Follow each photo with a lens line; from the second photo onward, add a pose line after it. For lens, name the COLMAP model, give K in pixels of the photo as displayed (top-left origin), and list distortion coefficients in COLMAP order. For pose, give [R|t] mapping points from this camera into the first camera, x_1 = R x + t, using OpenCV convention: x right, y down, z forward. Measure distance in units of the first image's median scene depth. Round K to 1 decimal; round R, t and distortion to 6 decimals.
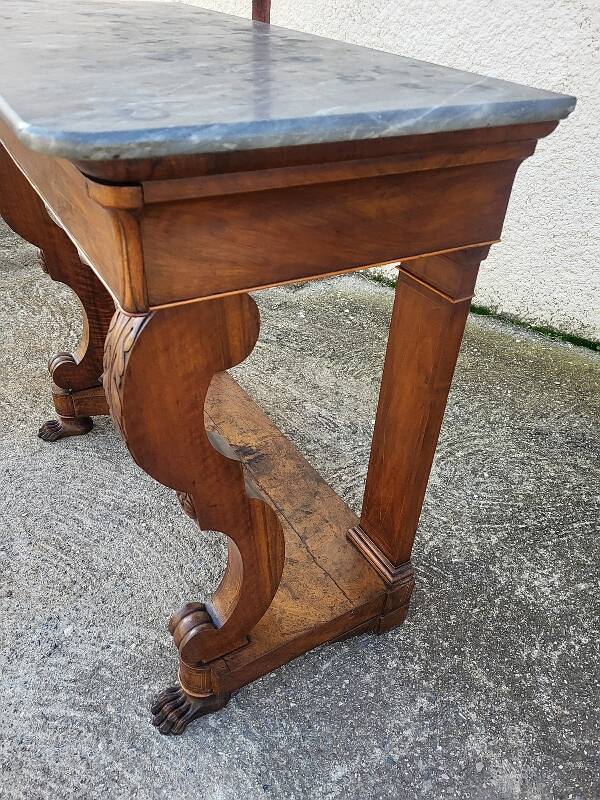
lens RADIAL K [[603.6, 0, 297.5], [0, 603.6, 409.4], [0, 0, 1]] dist [0.053557, -0.028672]
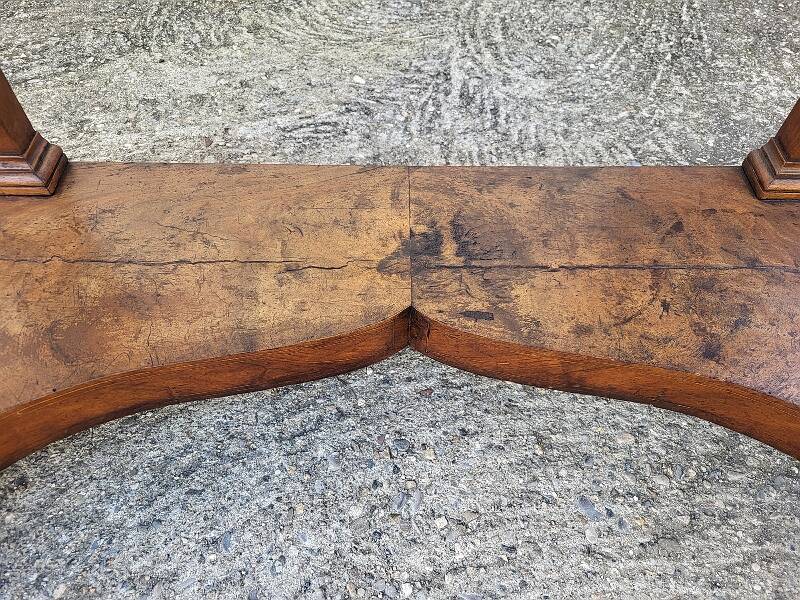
lens RADIAL K [[615.0, 0, 408.1], [0, 615.0, 287.7], [0, 0, 1]] dist [0.039552, -0.021522]
pose [[0.505668, -0.701581, 0.502079, -0.376821], [0.517237, 0.712315, 0.474420, -0.126543], [-0.690482, 0.019795, 0.723078, 0.893545]]
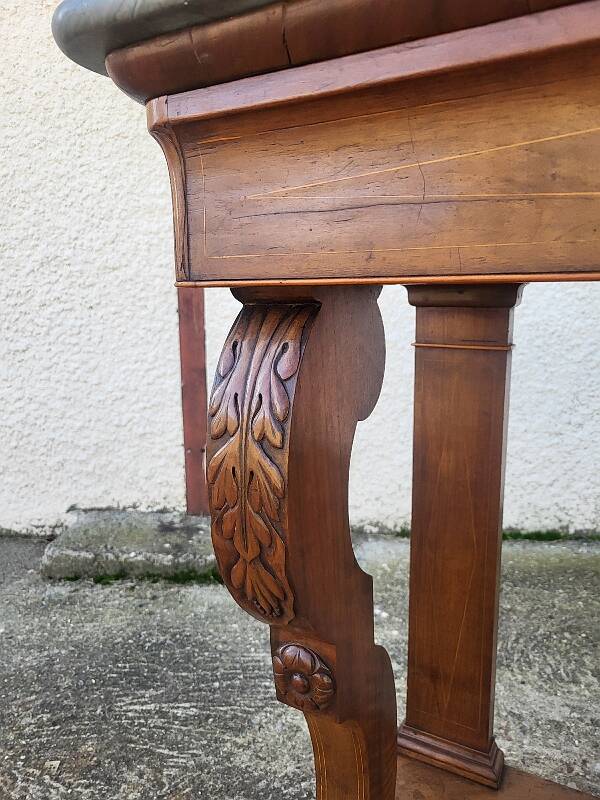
lens RADIAL K [[615.0, 0, 308.4], [0, 615.0, 396.6], [0, 0, 1]] dist [0.039552, -0.021522]
pose [[0.861871, -0.155834, 0.482591, -0.677105], [0.348523, 0.873287, -0.340442, -0.314739], [-0.368388, 0.461611, 0.806973, 0.754869]]
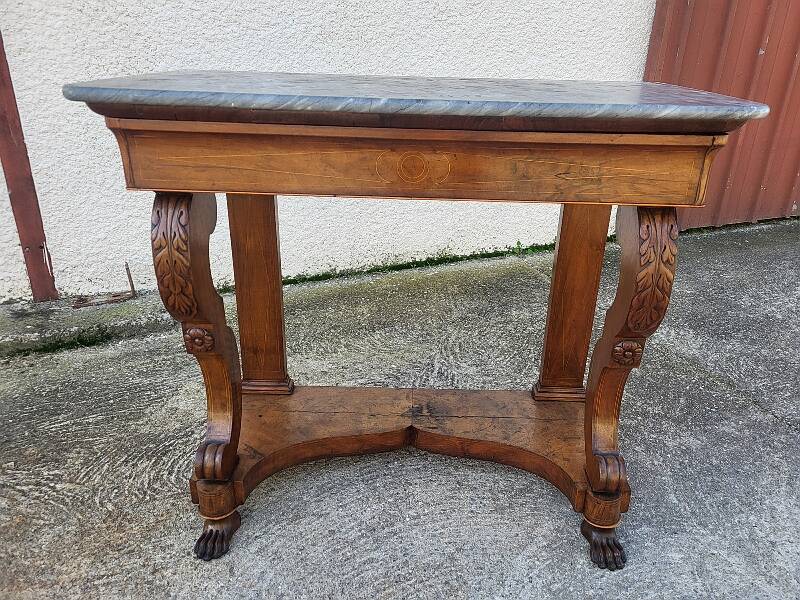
lens RADIAL K [[603.6, 0, 417.6], [0, 603.6, 293.8], [0, 0, 1]] dist [0.053557, -0.028672]
pose [[0.523248, -0.369248, 0.768029, -1.082071], [0.510607, 0.857403, 0.064346, -0.234873], [-0.682270, 0.358492, 0.637175, 0.241268]]
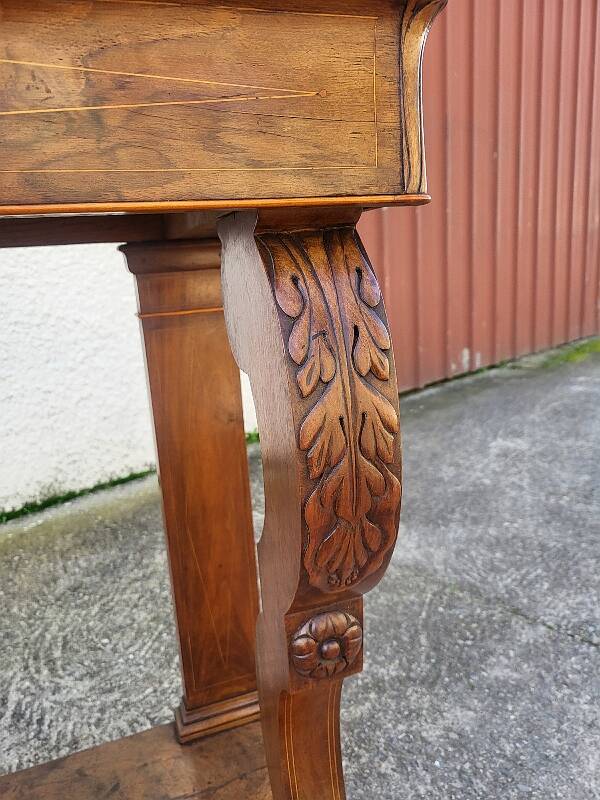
lens RADIAL K [[615.0, 0, 304.1], [0, 615.0, 407.6], [0, 0, 1]] dist [0.039552, -0.021522]
pose [[0.174314, -0.287195, 0.941878, -0.467536], [0.644429, 0.756505, 0.111406, -0.069117], [-0.744531, 0.587554, 0.316946, 0.489049]]
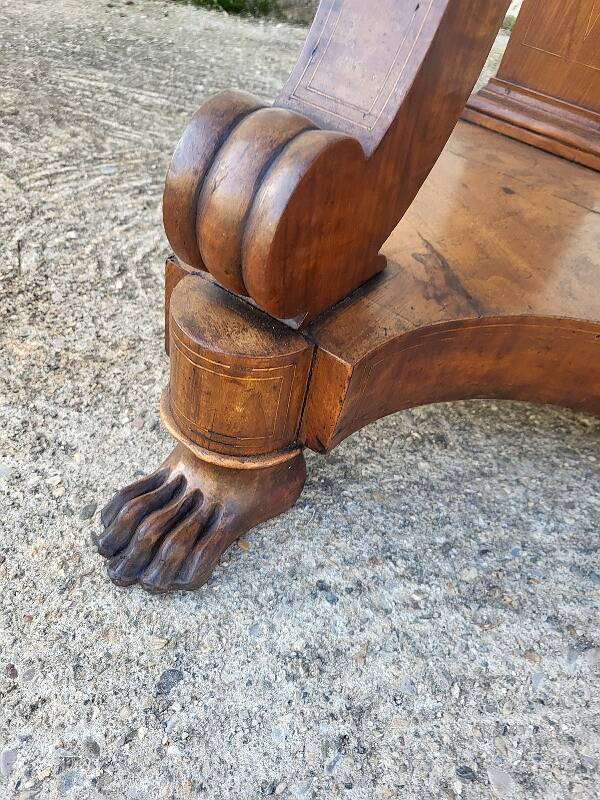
lens RADIAL K [[626.1, 0, 299.7], [0, 626.1, 404.9], [0, 0, 1]] dist [0.016181, -0.003529]
pose [[0.916381, -0.212840, 0.339036, -0.601162], [0.150510, 0.967987, 0.200869, -0.060708], [-0.370936, -0.133044, 0.919079, 1.120828]]
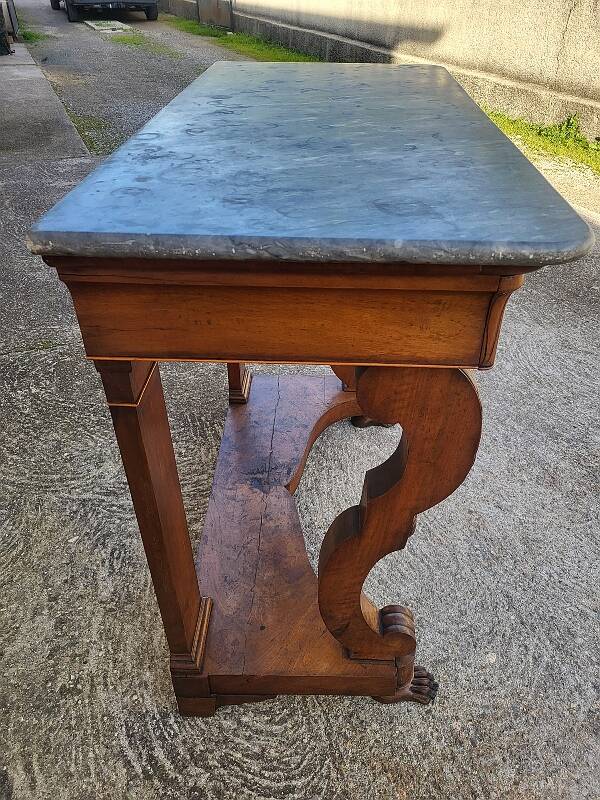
lens RADIAL K [[615.0, 0, 310.2], [0, 615.0, 397.5], [0, 0, 1]] dist [0.039552, -0.021522]
pose [[-0.844958, -0.356117, 0.399032, -0.662378], [0.276675, 0.347453, 0.895950, -1.128114], [-0.457708, 0.867443, -0.195055, 1.282877]]
